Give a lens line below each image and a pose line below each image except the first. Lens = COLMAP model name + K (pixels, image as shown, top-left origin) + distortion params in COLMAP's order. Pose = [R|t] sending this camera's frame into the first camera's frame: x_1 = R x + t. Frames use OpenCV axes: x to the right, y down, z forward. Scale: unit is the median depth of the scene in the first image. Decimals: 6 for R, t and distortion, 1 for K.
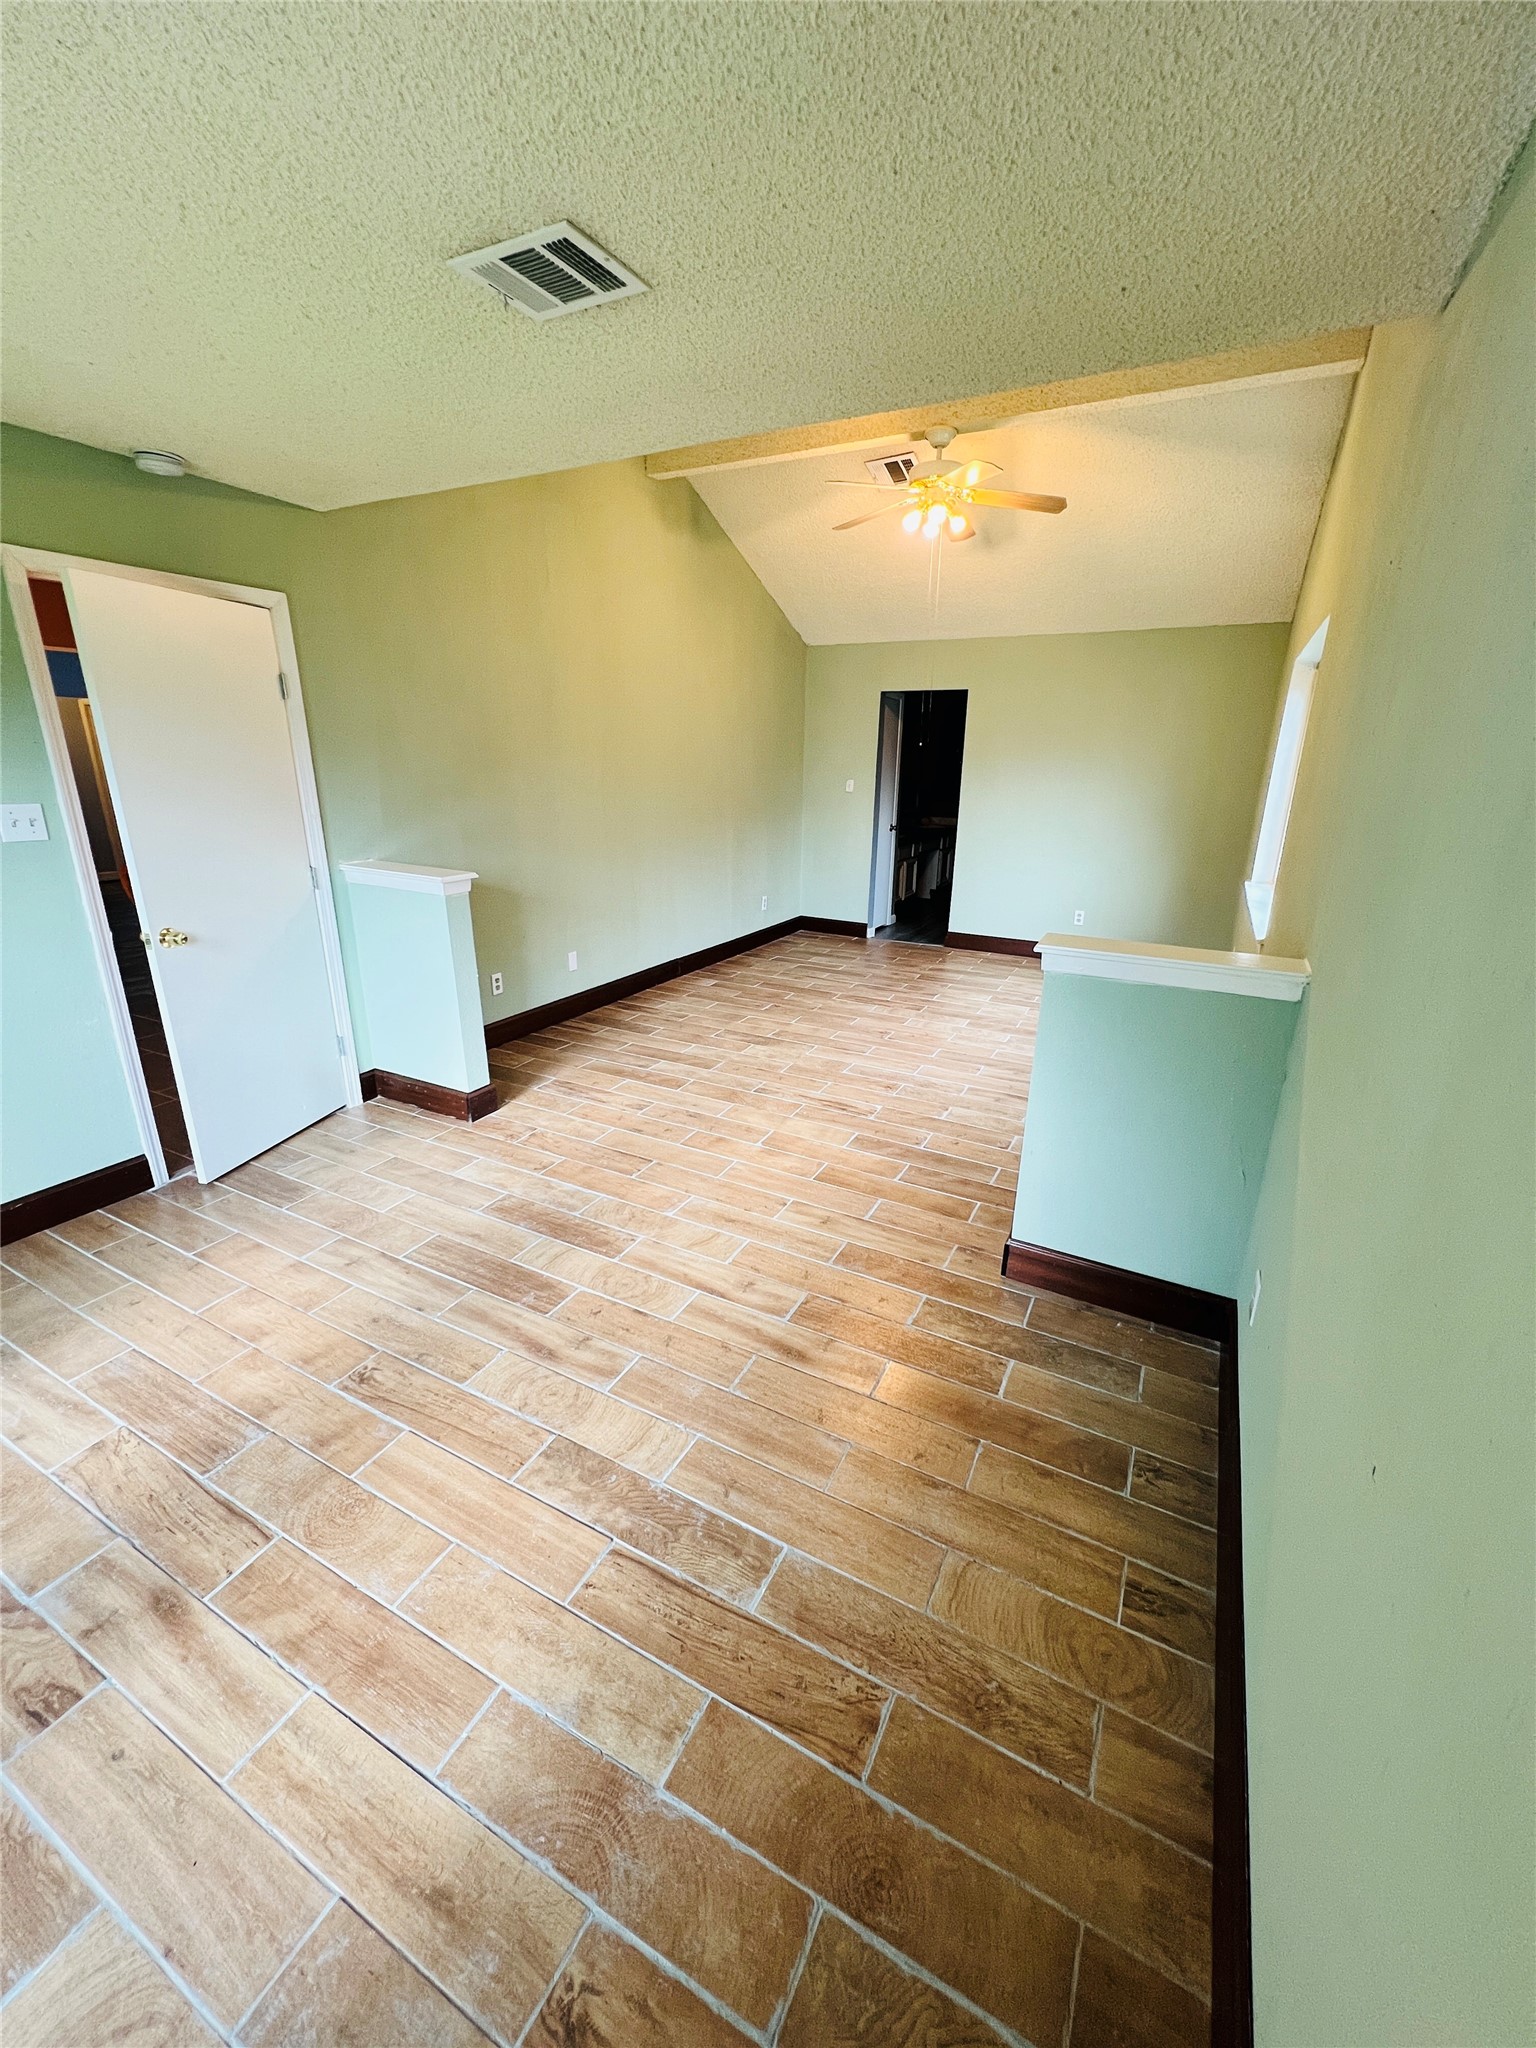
lens RADIAL K [[818.0, 0, 769.0], [0, 818.0, 1024.5], [0, 0, 1]] dist [-0.006065, 0.001464]
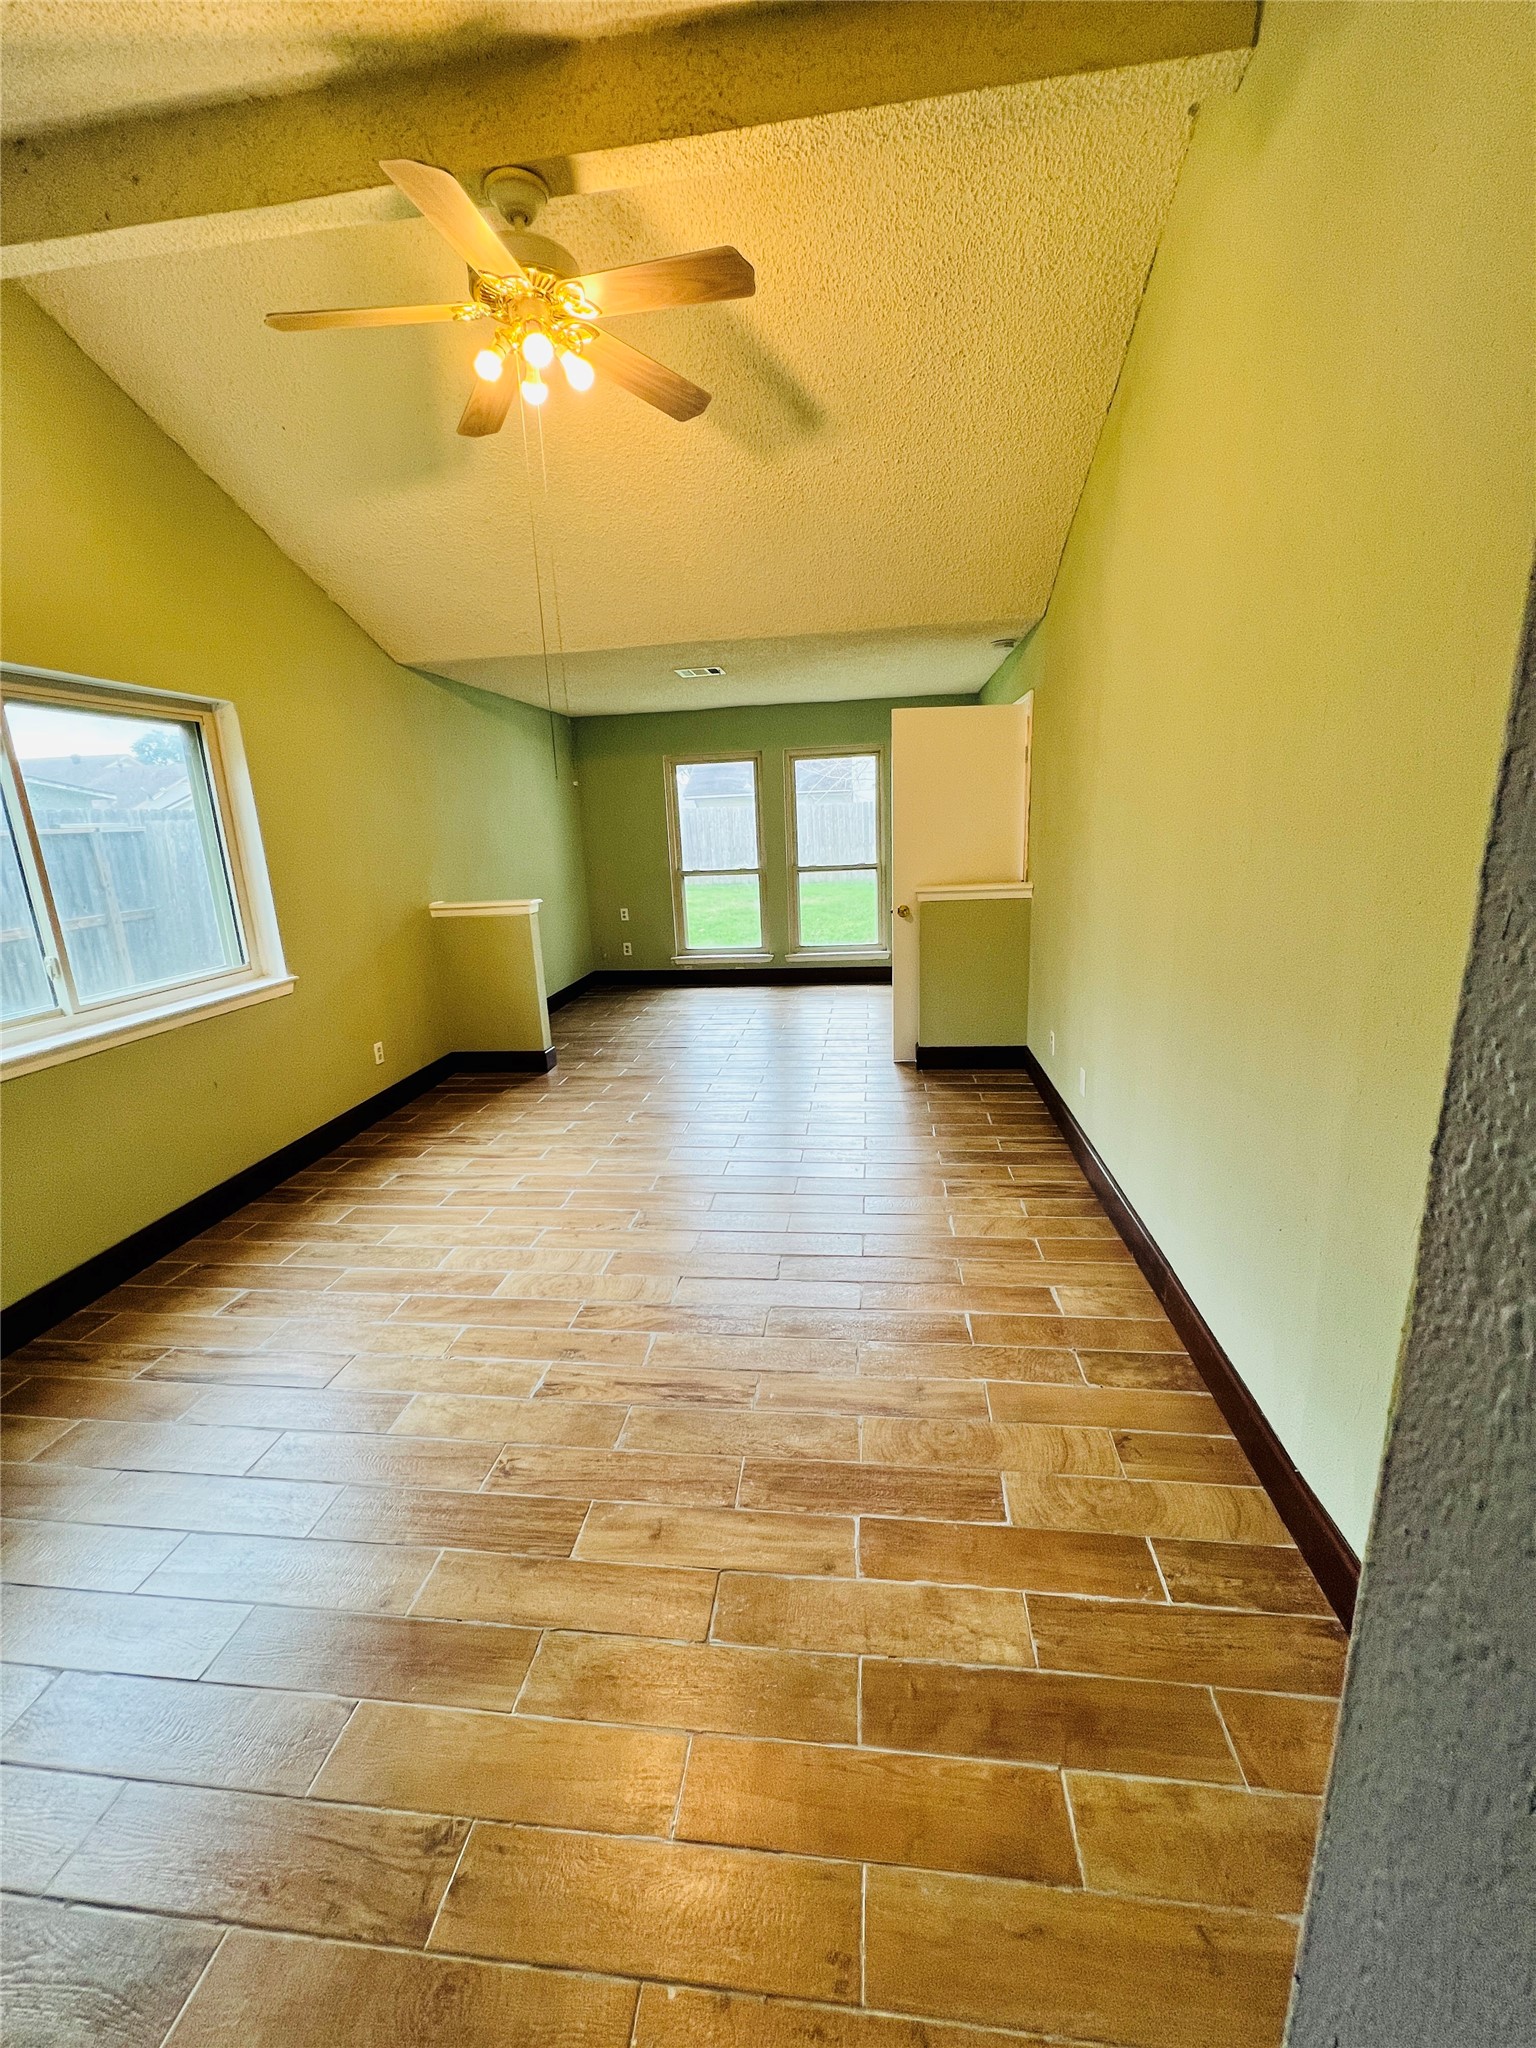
lens RADIAL K [[818.0, 0, 769.7], [0, 818.0, 1019.0], [0, 0, 1]] dist [-0.006065, 0.001464]
pose [[-0.934476, 0.108164, -0.339197, 0.243948], [-0.083894, 0.859005, 0.505047, -0.455879], [0.346000, 0.500411, -0.793645, 1.435447]]
